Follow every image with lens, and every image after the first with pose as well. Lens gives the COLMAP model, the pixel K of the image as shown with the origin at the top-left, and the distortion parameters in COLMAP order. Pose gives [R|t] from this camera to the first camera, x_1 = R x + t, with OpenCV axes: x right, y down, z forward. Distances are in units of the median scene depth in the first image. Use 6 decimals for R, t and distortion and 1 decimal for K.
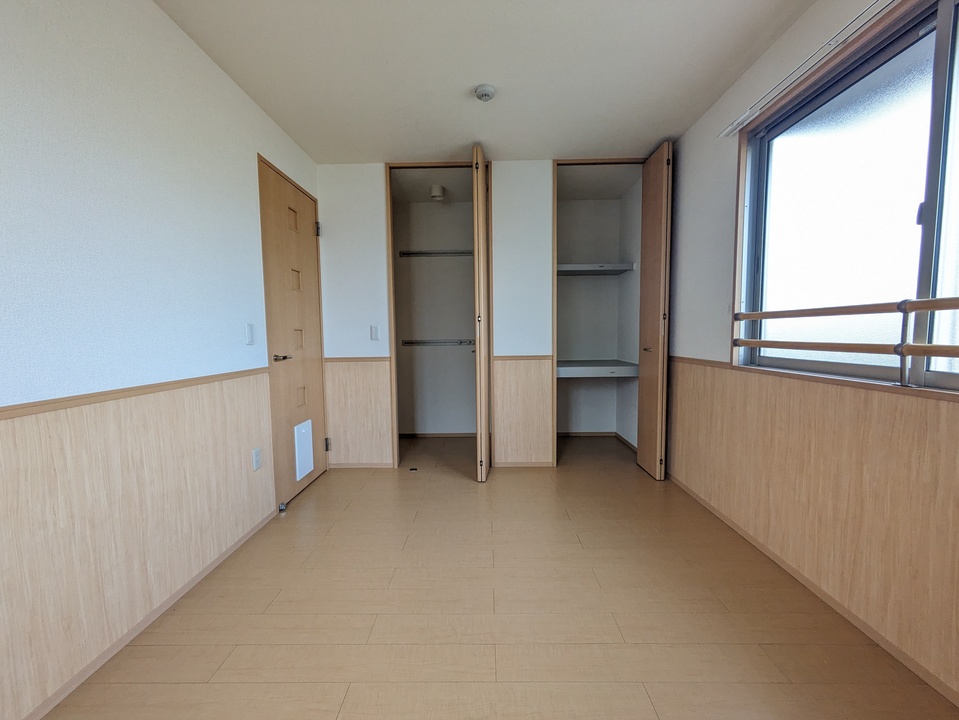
lens RADIAL K [[378.4, 0, 478.9], [0, 378.4, 359.7], [0, 0, 1]] dist [0.001053, 0.000564]
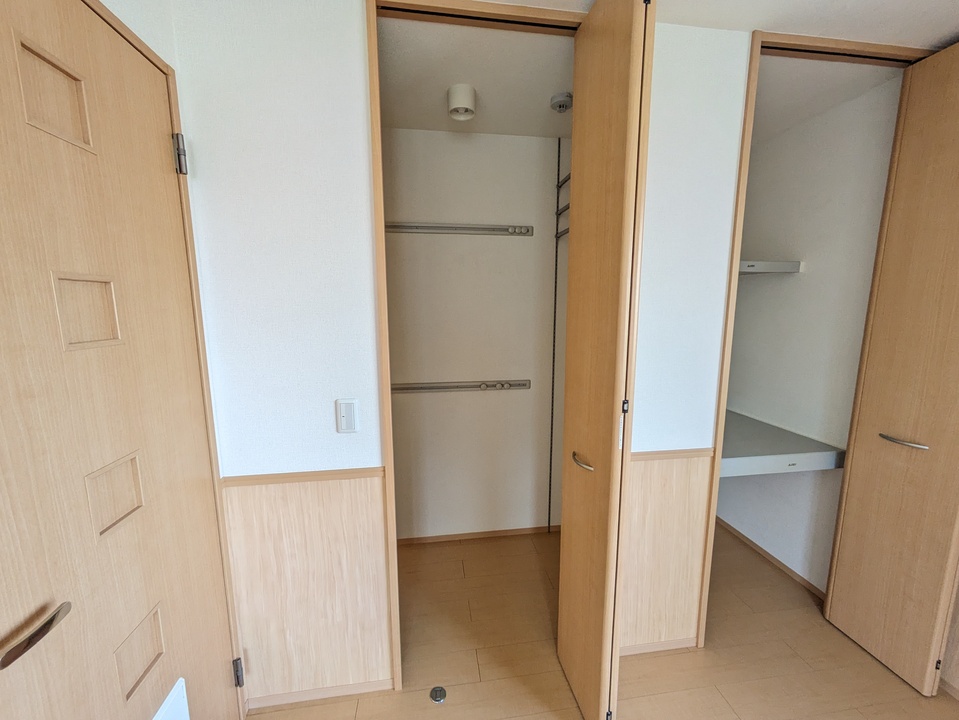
lens RADIAL K [[378.4, 0, 480.9], [0, 378.4, 362.0], [0, 0, 1]] dist [0.001053, 0.000564]
pose [[0.987280, -0.013741, 0.158397, -0.198442], [0.001555, 0.997045, 0.076803, -0.172701], [-0.158984, -0.075580, 0.984384, 0.579097]]
